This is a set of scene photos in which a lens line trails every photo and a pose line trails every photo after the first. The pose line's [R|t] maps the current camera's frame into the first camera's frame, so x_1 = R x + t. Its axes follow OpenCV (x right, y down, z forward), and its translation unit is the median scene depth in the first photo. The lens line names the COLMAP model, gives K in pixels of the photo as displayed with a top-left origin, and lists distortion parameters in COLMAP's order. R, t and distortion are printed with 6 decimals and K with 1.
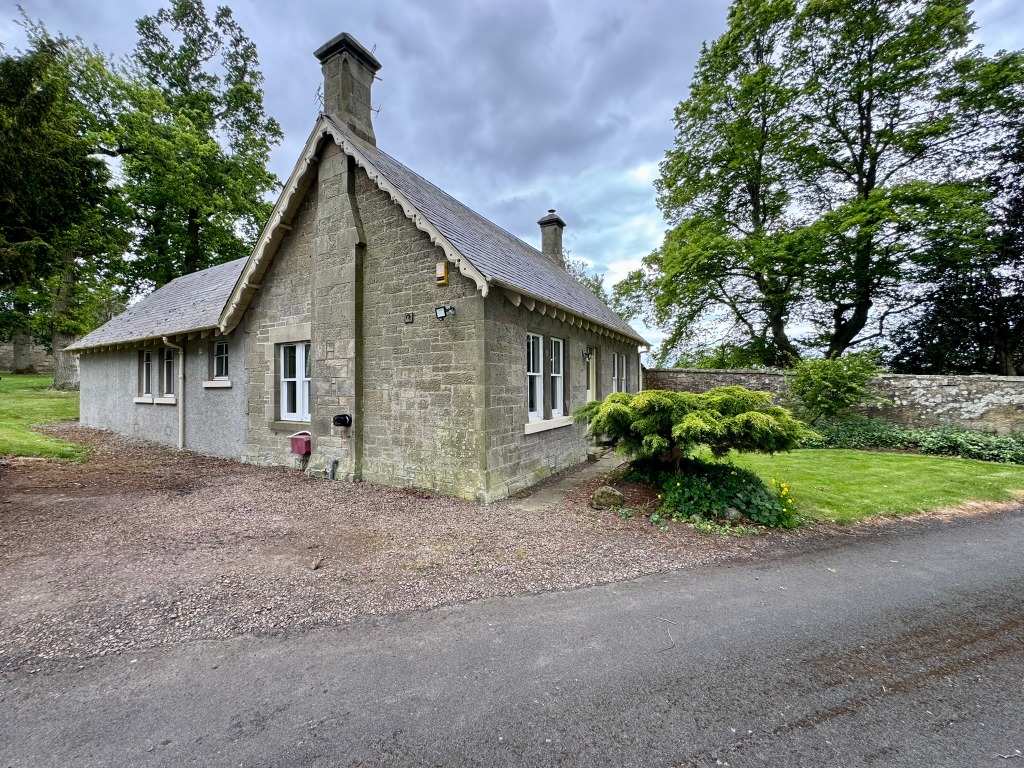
lens RADIAL K [[408.4, 0, 512.5], [0, 408.4, 384.2], [0, 0, 1]] dist [-0.008969, 0.002583]
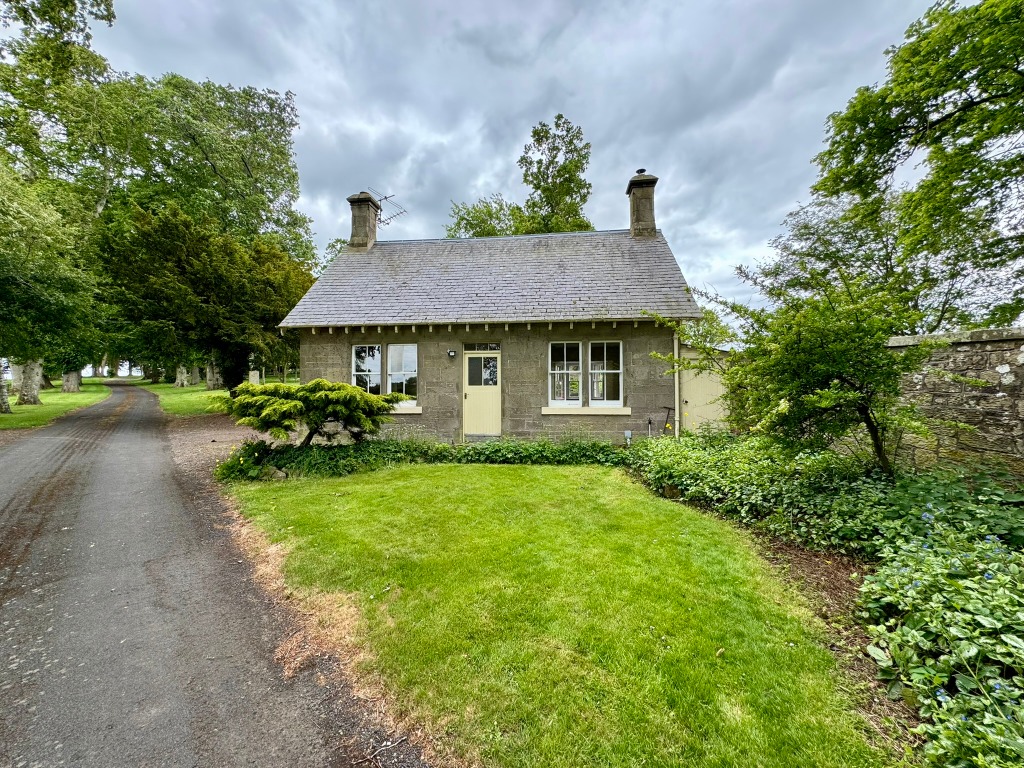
lens RADIAL K [[408.4, 0, 512.5], [0, 408.4, 384.2], [0, 0, 1]] dist [-0.008969, 0.002583]
pose [[0.404430, 0.001923, -0.914567, 0.743354], [-0.003970, 0.999992, 0.000347, 0.004669], [0.914560, 0.003491, 0.404434, 0.419633]]
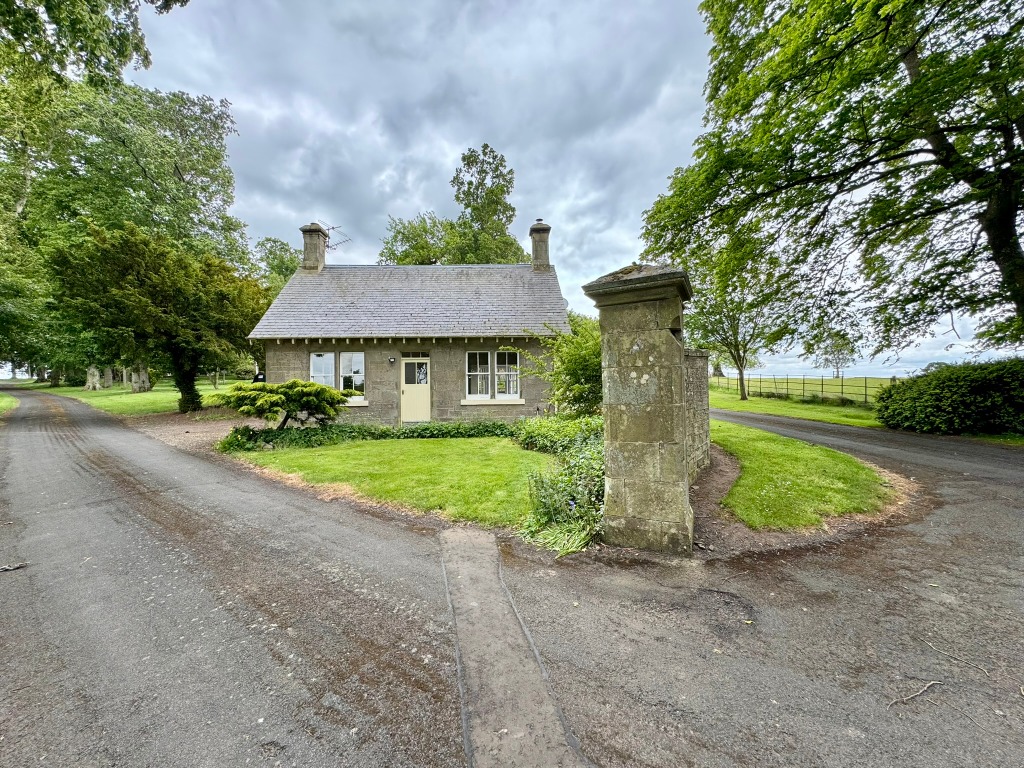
lens RADIAL K [[408.4, 0, 512.5], [0, 408.4, 384.2], [0, 0, 1]] dist [-0.008969, 0.002583]
pose [[0.535259, -0.003285, -0.844682, 0.966985], [0.003339, 0.999993, -0.001773, 0.009949], [0.844681, -0.001871, 0.535266, 0.349710]]
